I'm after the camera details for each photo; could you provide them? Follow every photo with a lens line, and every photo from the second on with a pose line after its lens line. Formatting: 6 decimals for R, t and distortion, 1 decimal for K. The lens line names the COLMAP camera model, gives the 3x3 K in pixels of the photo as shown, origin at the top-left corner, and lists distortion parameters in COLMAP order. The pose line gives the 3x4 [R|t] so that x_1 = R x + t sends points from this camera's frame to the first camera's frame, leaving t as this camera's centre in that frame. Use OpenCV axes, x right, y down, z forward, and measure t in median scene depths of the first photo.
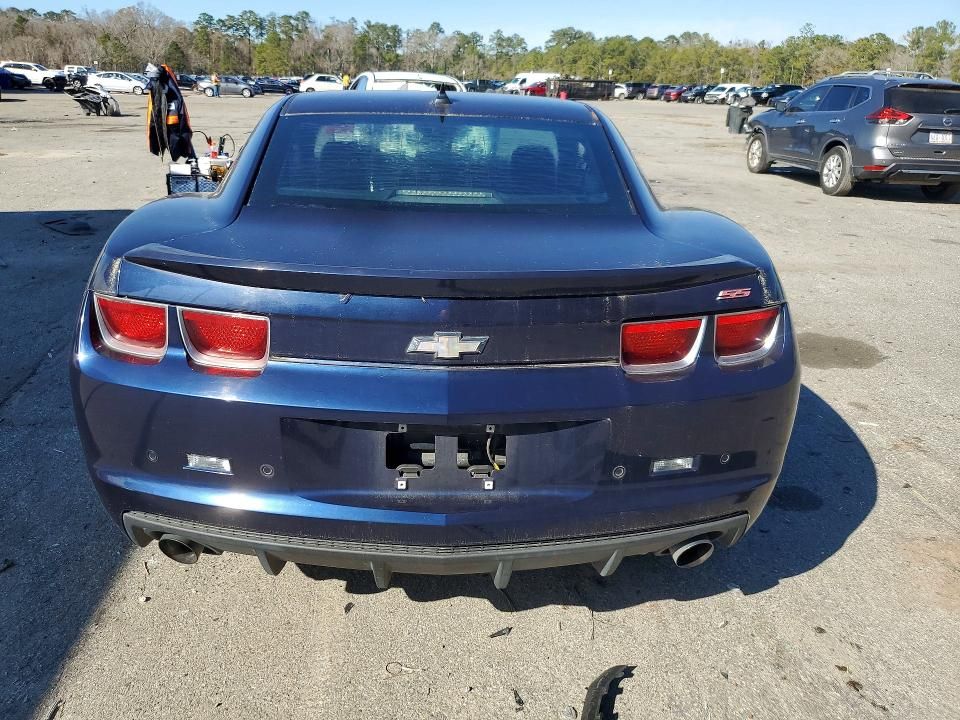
lens RADIAL K [[752.5, 0, 473.8], [0, 752.5, 357.8], [0, 0, 1]] dist [0.002633, 0.015045]
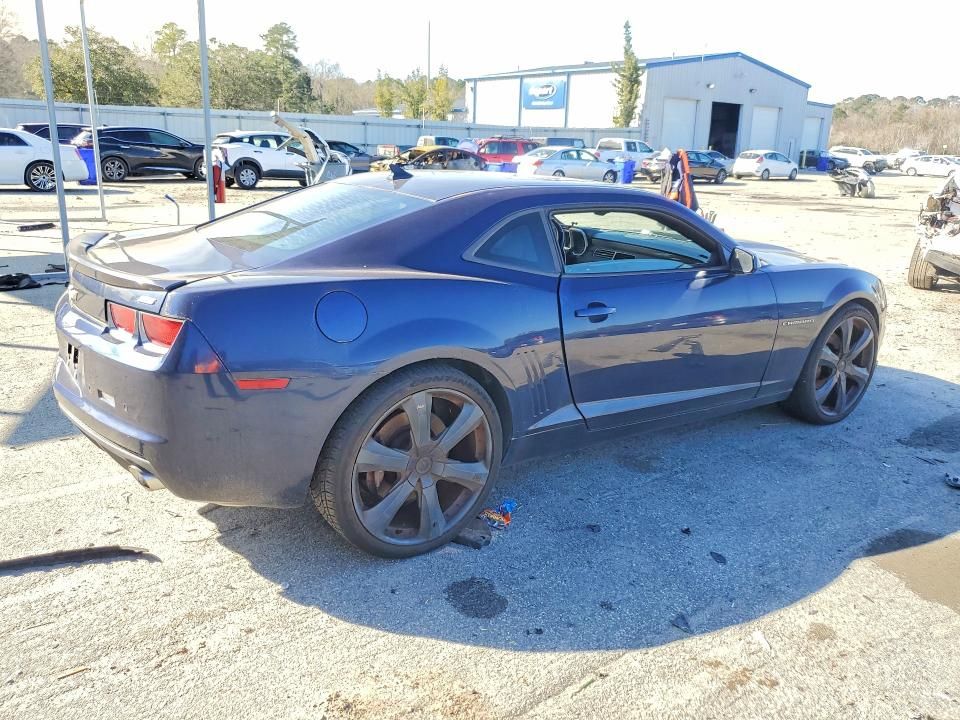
lens RADIAL K [[752.5, 0, 473.8], [0, 752.5, 357.8], [0, 0, 1]] dist [0.002633, 0.015045]
pose [[0.534309, 0.226482, -0.814383, 0.283112], [-0.306822, 0.949692, 0.062808, -0.039784], [0.787638, 0.216312, 0.576918, 0.099697]]
